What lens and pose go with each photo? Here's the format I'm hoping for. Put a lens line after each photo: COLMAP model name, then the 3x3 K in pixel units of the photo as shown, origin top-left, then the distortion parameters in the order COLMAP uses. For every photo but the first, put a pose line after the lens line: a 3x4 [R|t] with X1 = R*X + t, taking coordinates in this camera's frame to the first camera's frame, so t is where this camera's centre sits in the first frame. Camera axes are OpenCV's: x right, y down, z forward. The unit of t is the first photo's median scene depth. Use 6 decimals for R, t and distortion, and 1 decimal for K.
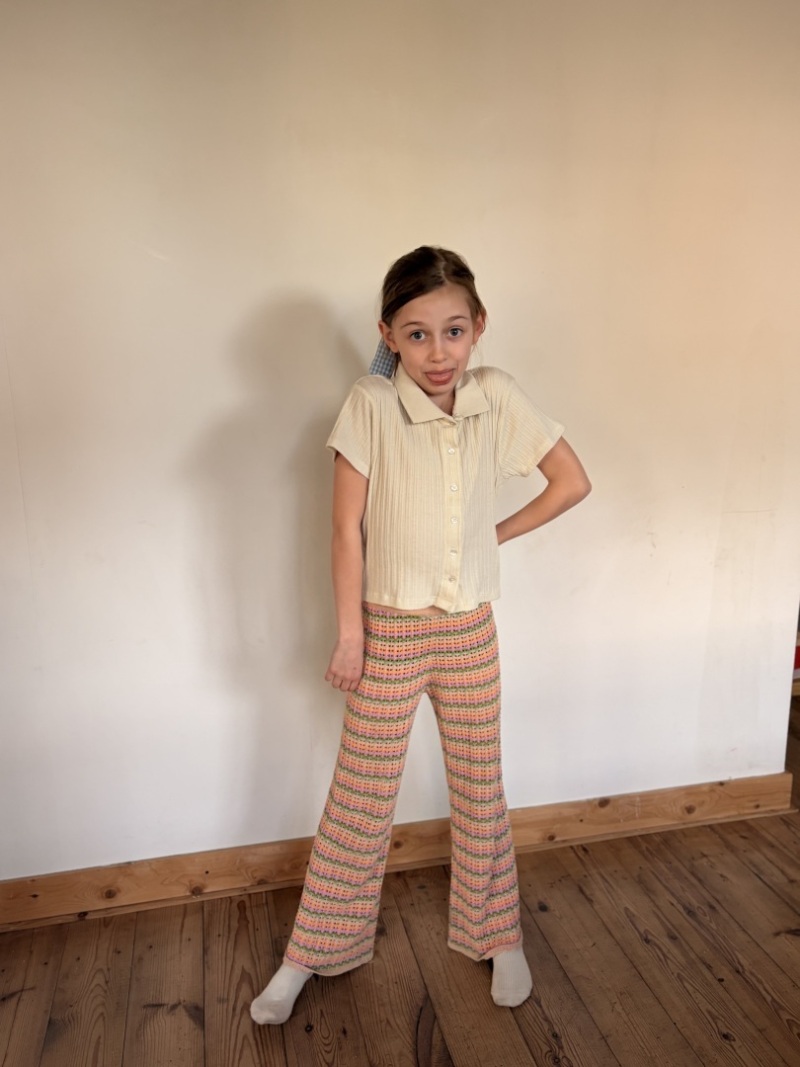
lens RADIAL K [[847.7, 0, 401.7], [0, 847.7, 541.5], [0, 0, 1]] dist [0.050668, -0.061450]
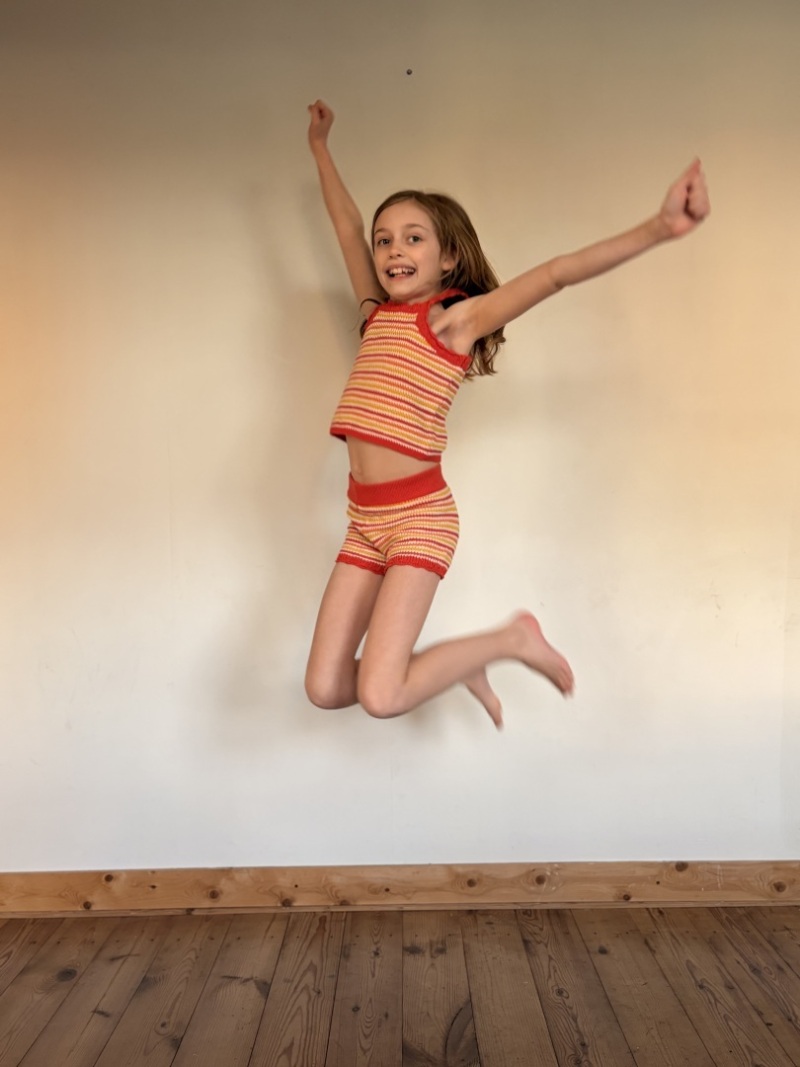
lens RADIAL K [[847.7, 0, 398.2], [0, 847.7, 537.0], [0, 0, 1]] dist [0.050668, -0.061450]
pose [[0.972192, -0.002493, -0.234170, 0.168680], [-0.044567, 0.979699, -0.195458, 0.154947], [0.229903, 0.200459, 0.952345, -0.129630]]
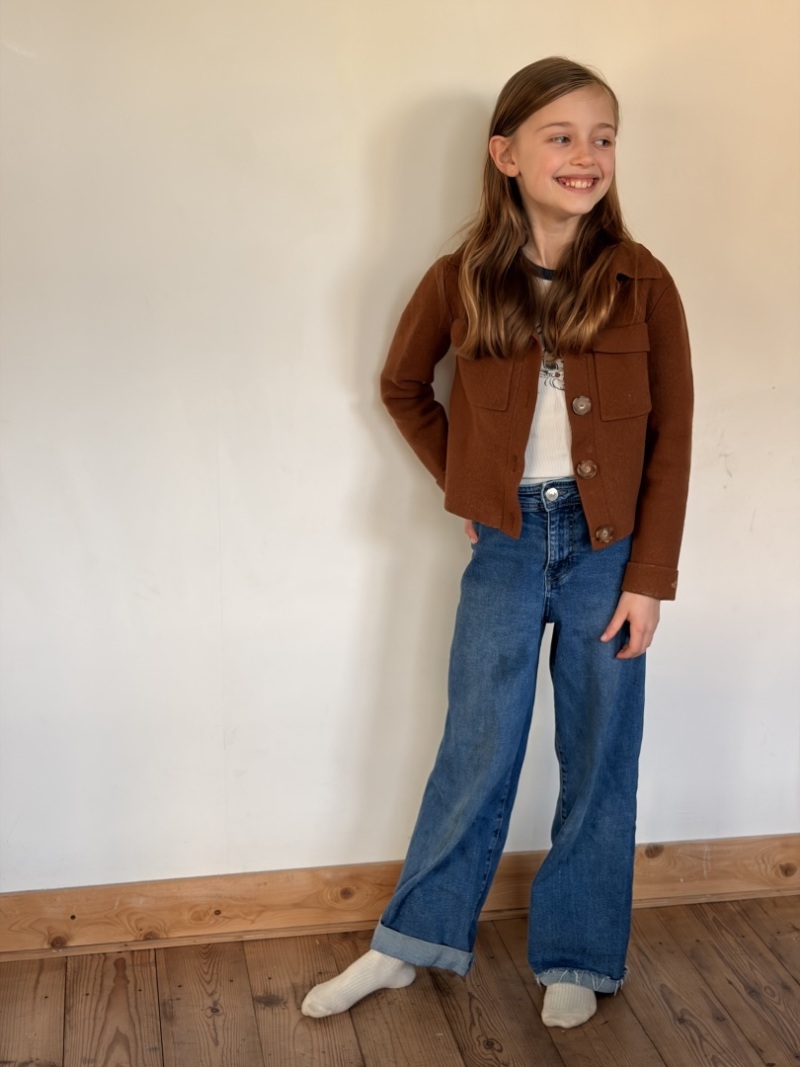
lens RADIAL K [[1633.2, 0, 403.3], [0, 1633.2, 527.8], [0, 0, 1]] dist [0.035567, 0.000000]
pose [[0.998725, 0.023914, -0.044454, 0.100511], [-0.023593, 0.999692, 0.007730, 0.048465], [0.044625, -0.006671, 0.998982, -0.351486]]
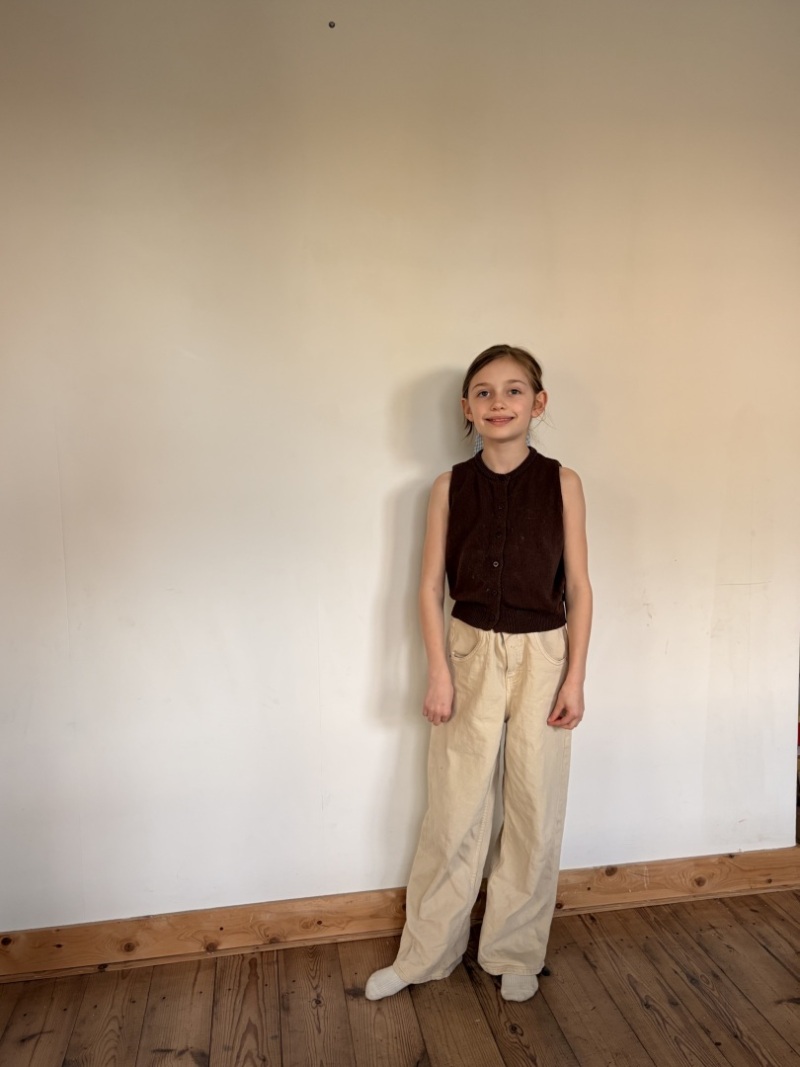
lens RADIAL K [[847.7, 0, 402.1], [0, 847.7, 537.4], [0, 0, 1]] dist [0.050668, -0.061450]
pose [[0.998197, -0.003665, -0.059913, 0.057526], [-0.003438, 0.993006, -0.118016, 0.036452], [0.059926, 0.118009, 0.991203, -0.078354]]
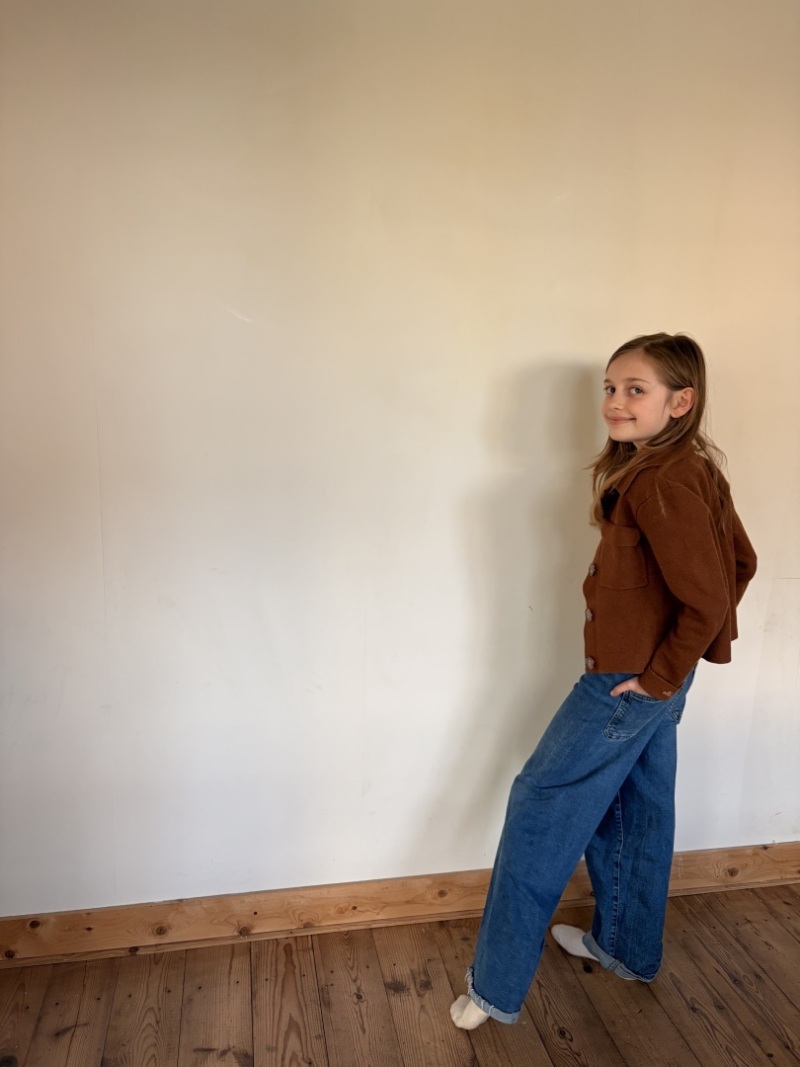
lens RADIAL K [[811.3, 0, 395.3], [0, 811.3, 533.0], [0, 0, 1]] dist [0.062743, -0.078907]
pose [[0.998674, 0.038097, -0.034615, -0.045724], [-0.039530, 0.998348, -0.041702, -0.031449], [0.032969, 0.043015, 0.998530, 0.010569]]
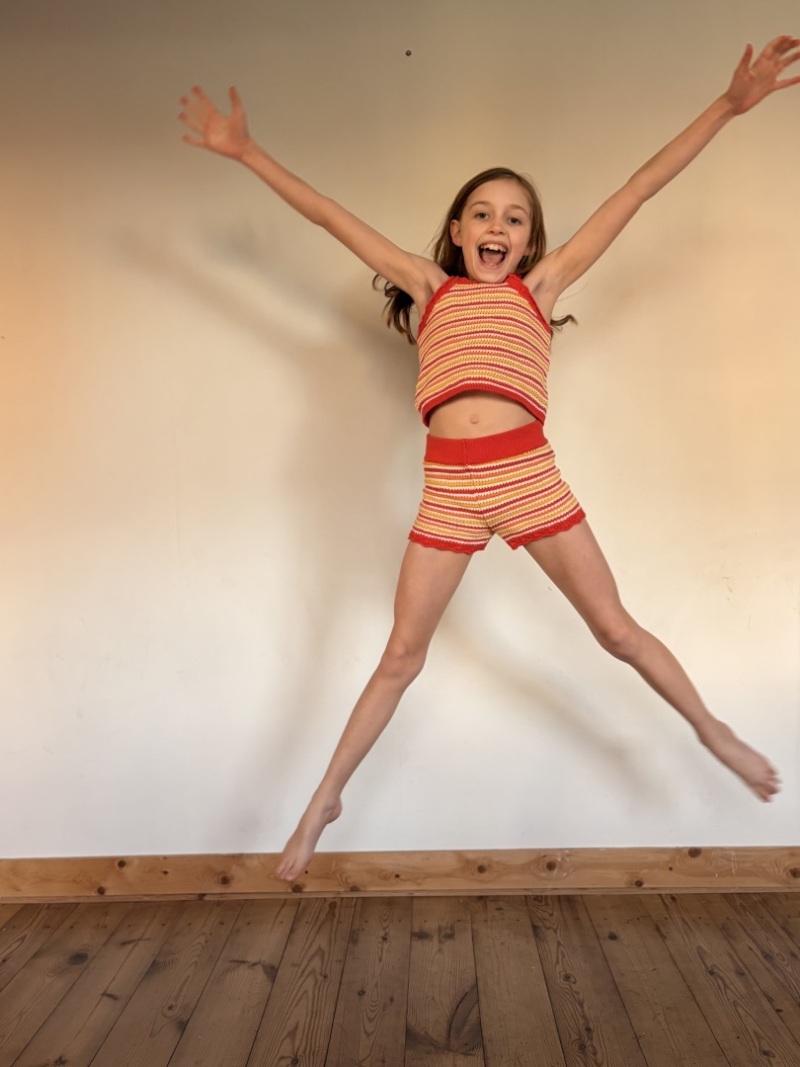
lens RADIAL K [[847.7, 0, 399.2], [0, 847.7, 536.5], [0, 0, 1]] dist [0.050668, -0.061450]
pose [[0.963734, -0.012909, -0.266554, 0.198313], [-0.038264, 0.981824, -0.185894, 0.161494], [0.264109, 0.189352, 0.945723, -0.115134]]
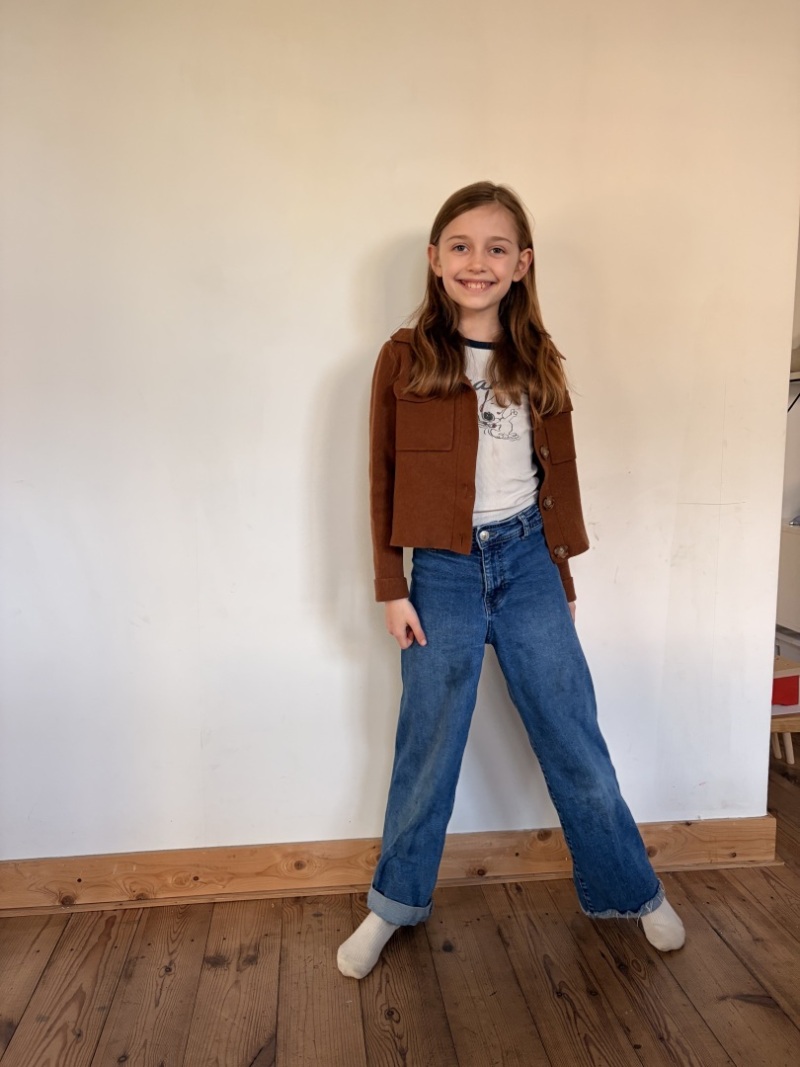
lens RADIAL K [[811.3, 0, 408.3], [0, 811.3, 544.6], [0, 0, 1]] dist [0.062743, -0.078907]
pose [[0.994375, 0.025113, -0.102899, 0.200617], [-0.035321, 0.994499, -0.098613, 0.111077], [0.099856, 0.101693, 0.989792, 0.145865]]
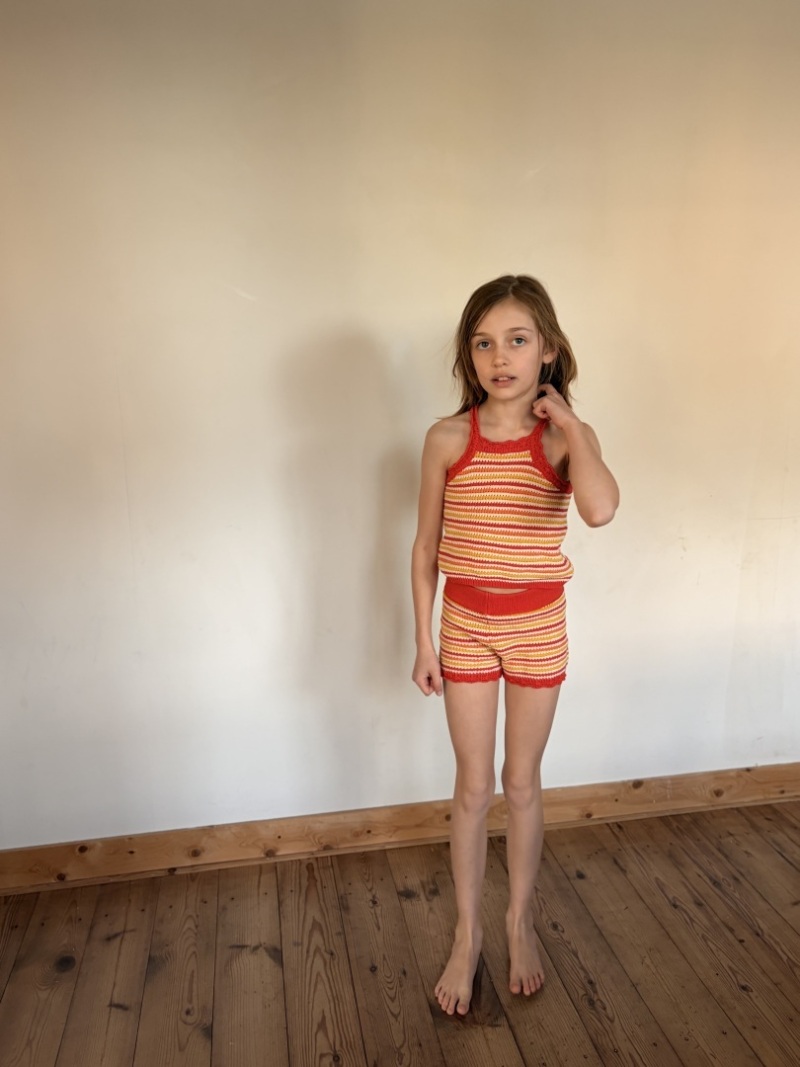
lens RADIAL K [[847.7, 0, 398.5], [0, 847.7, 534.4], [0, 0, 1]] dist [0.050668, -0.061450]
pose [[0.998688, 0.005249, -0.050932, -0.016113], [-0.005614, 0.999960, -0.007027, -0.004539], [0.050893, 0.007304, 0.998677, -0.121137]]
